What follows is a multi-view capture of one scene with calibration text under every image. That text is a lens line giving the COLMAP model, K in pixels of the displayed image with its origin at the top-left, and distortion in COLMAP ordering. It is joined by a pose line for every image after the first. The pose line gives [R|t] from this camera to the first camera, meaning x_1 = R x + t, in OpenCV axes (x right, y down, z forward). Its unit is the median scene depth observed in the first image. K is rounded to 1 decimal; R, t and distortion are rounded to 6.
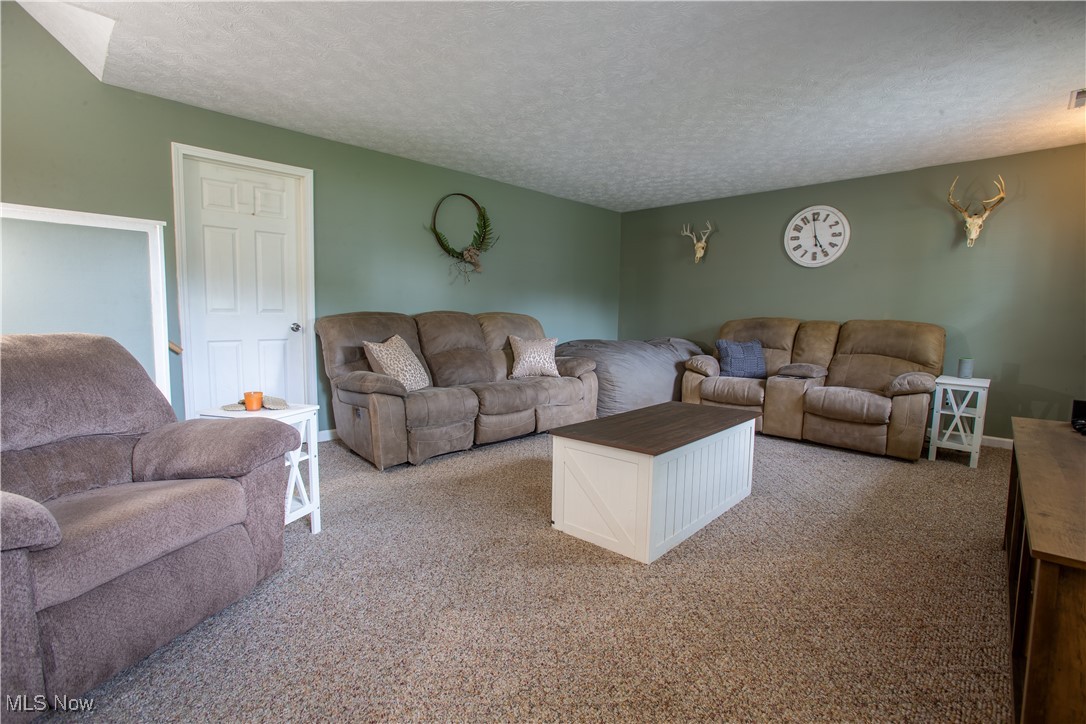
lens RADIAL K [[508.9, 0, 543.0], [0, 508.9, 362.0], [0, 0, 1]] dist [-0.078865, 0.035568]
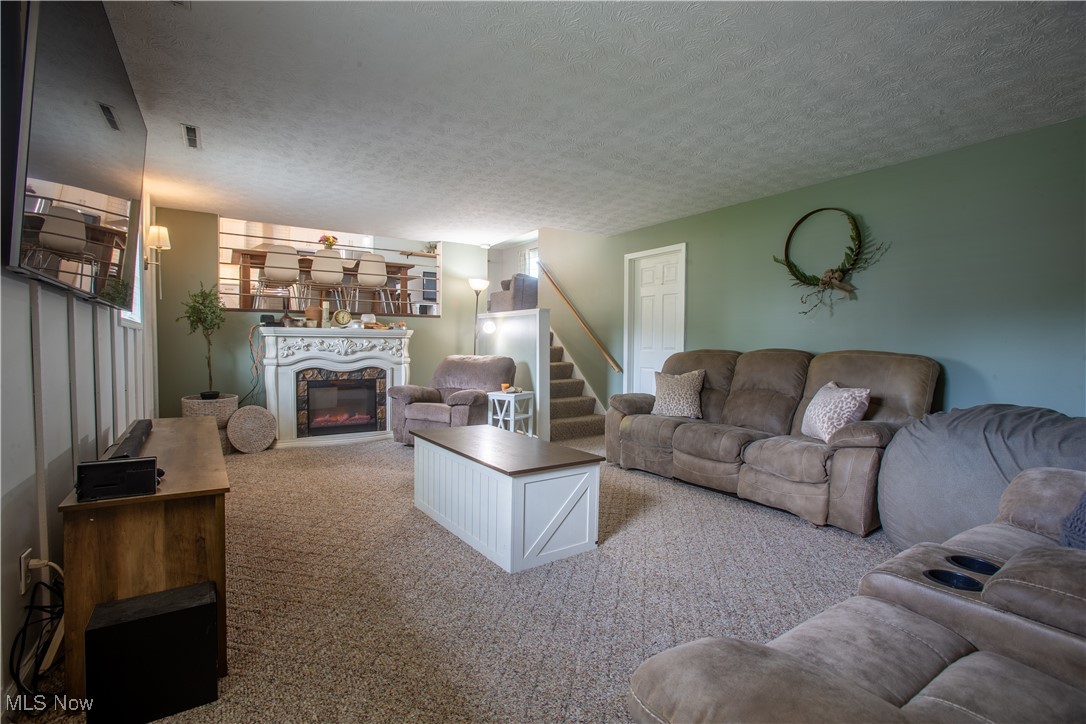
lens RADIAL K [[497.8, 0, 538.3], [0, 497.8, 362.6], [0, 0, 1]] dist [-0.082740, 0.039304]
pose [[-0.209370, 0.021701, -0.977596, 0.748424], [-0.100769, 0.993952, 0.043646, -0.069700], [0.972630, 0.107649, -0.205917, 0.754067]]
